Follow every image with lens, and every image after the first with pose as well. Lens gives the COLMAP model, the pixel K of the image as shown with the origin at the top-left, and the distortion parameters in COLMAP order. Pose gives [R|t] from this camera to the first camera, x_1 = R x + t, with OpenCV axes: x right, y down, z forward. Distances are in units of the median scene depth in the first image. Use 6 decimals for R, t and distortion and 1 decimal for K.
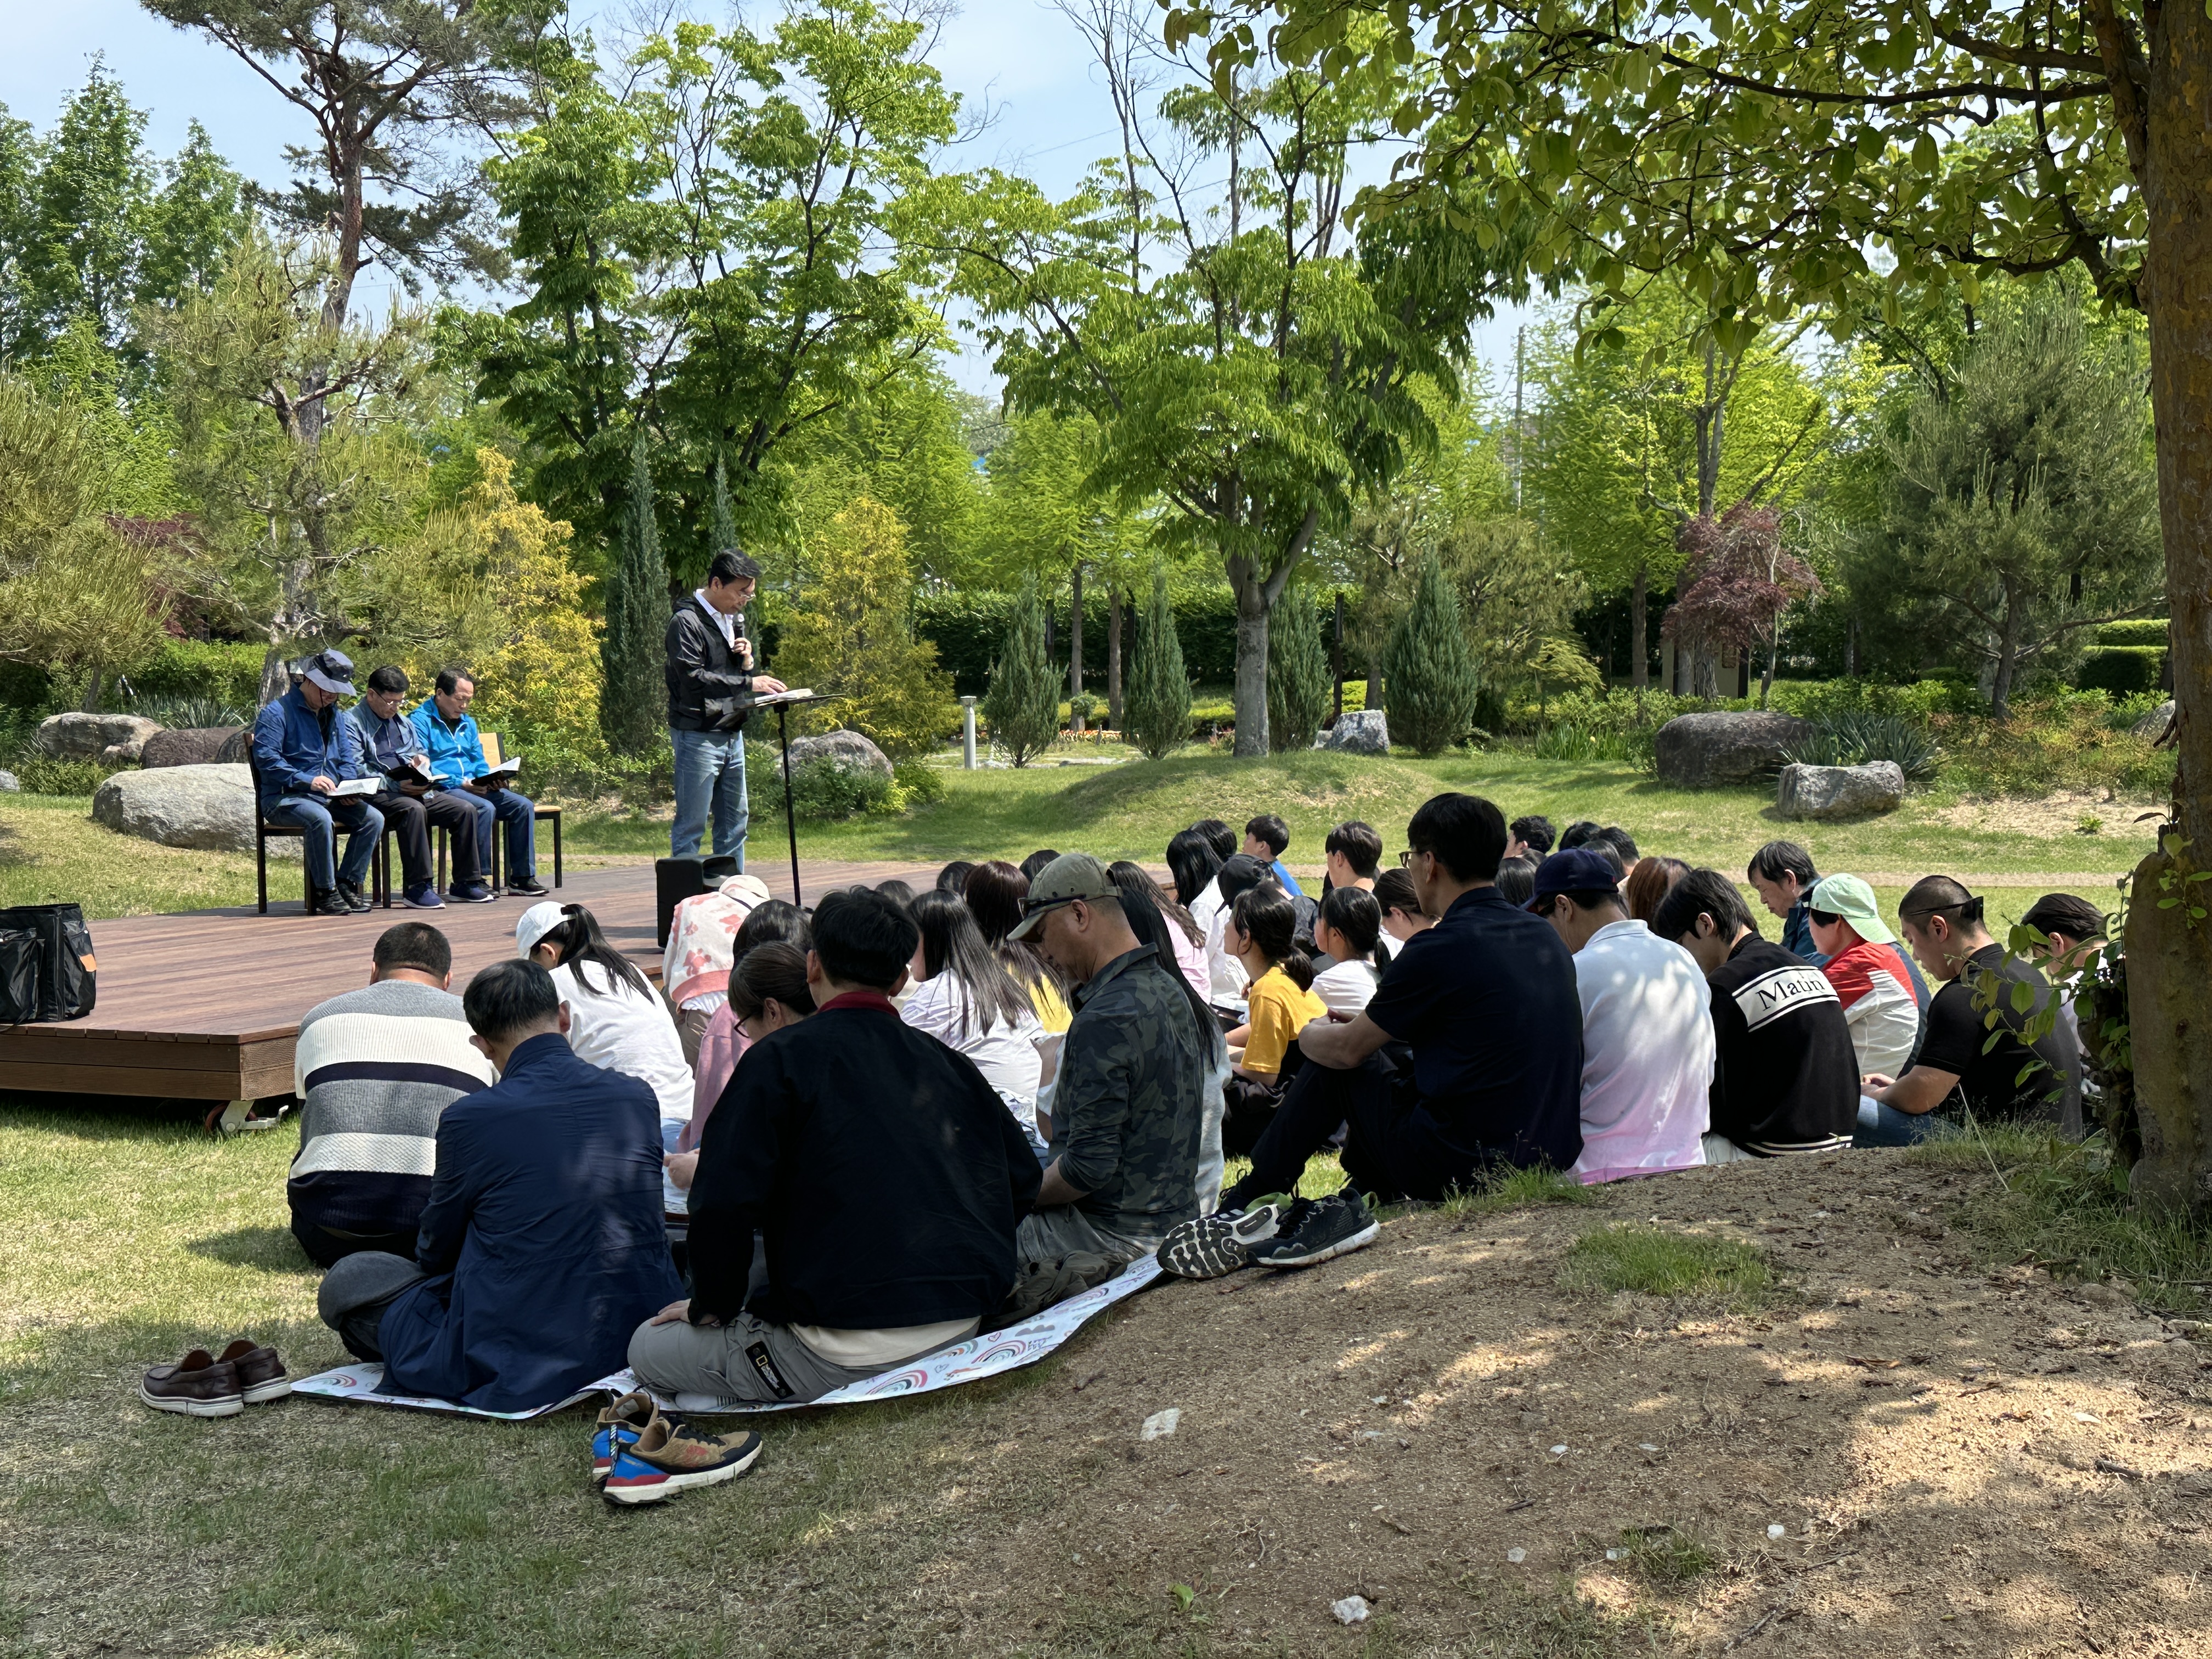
lens RADIAL K [[2717.0, 0, 1104.0], [0, 2717.0, 834.2], [0, 0, 1]] dist [0.155814, 0.000000]
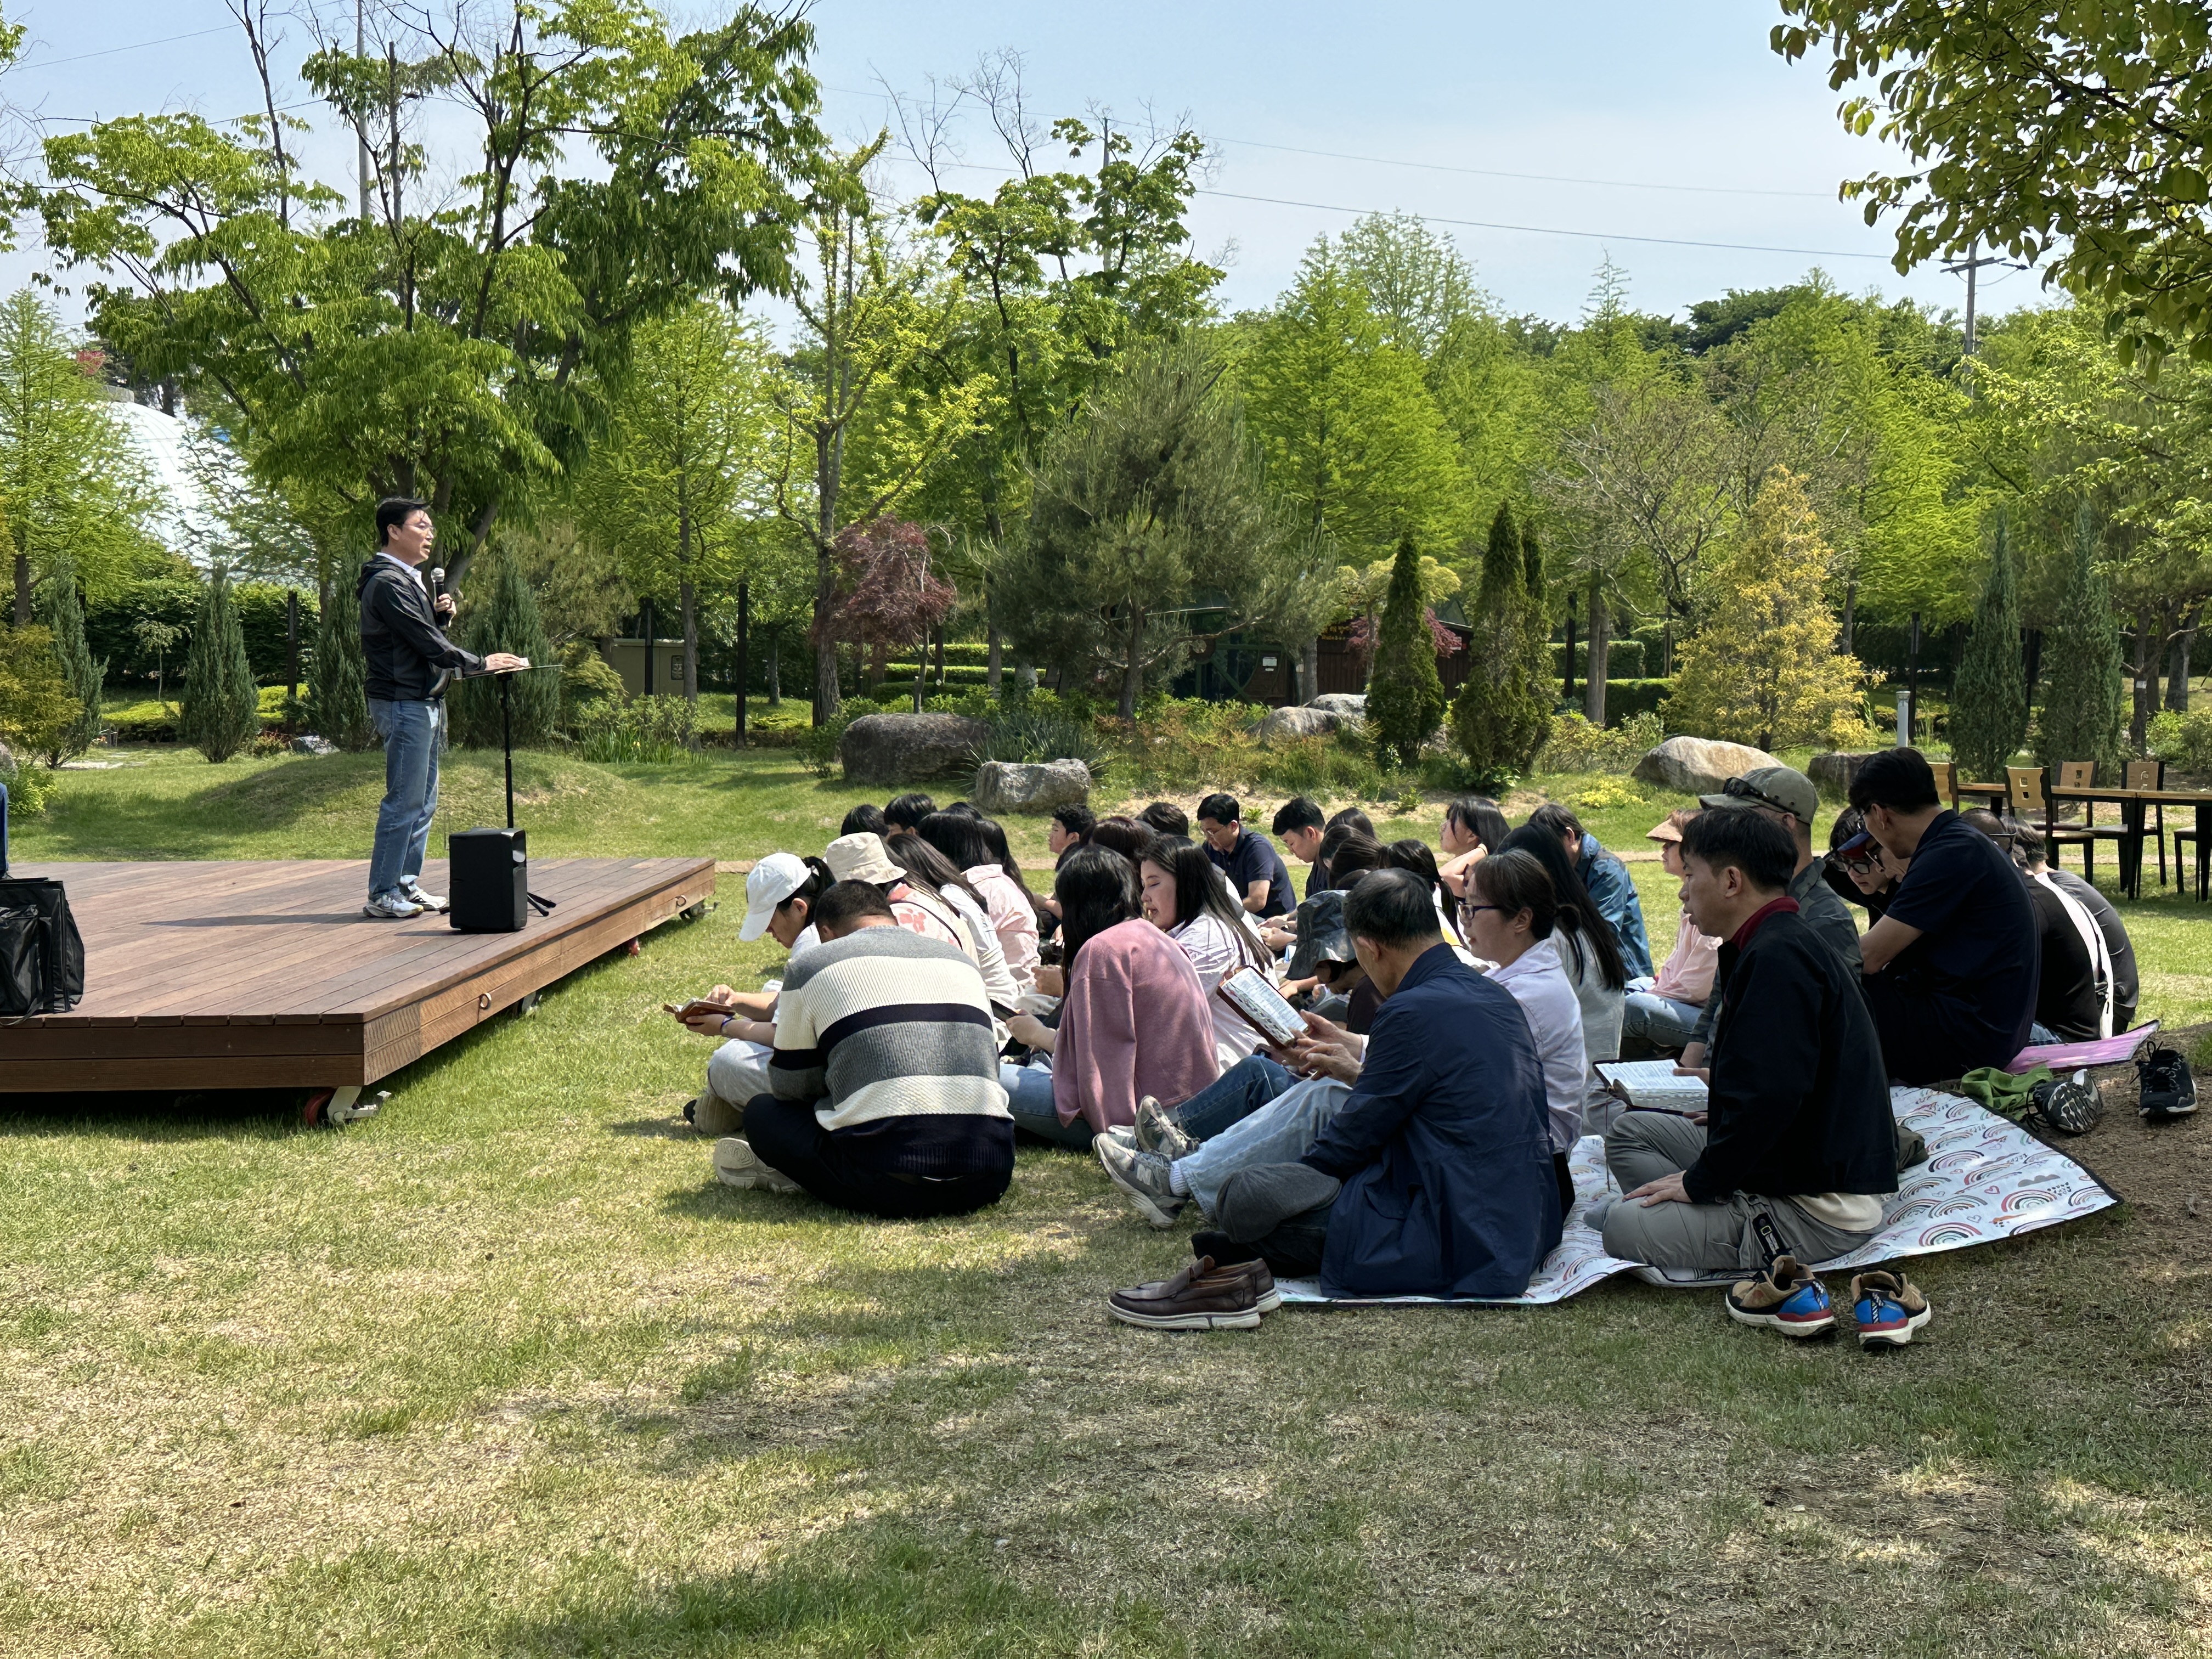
lens RADIAL K [[2717.0, 0, 1098.8], [0, 2717.0, 815.7], [0, 0, 1]] dist [0.155814, 0.000000]
pose [[0.903747, -0.009004, 0.427972, -0.163988], [0.014791, 0.999839, -0.010199, 0.006971], [-0.427811, 0.015547, 0.903735, 0.025148]]
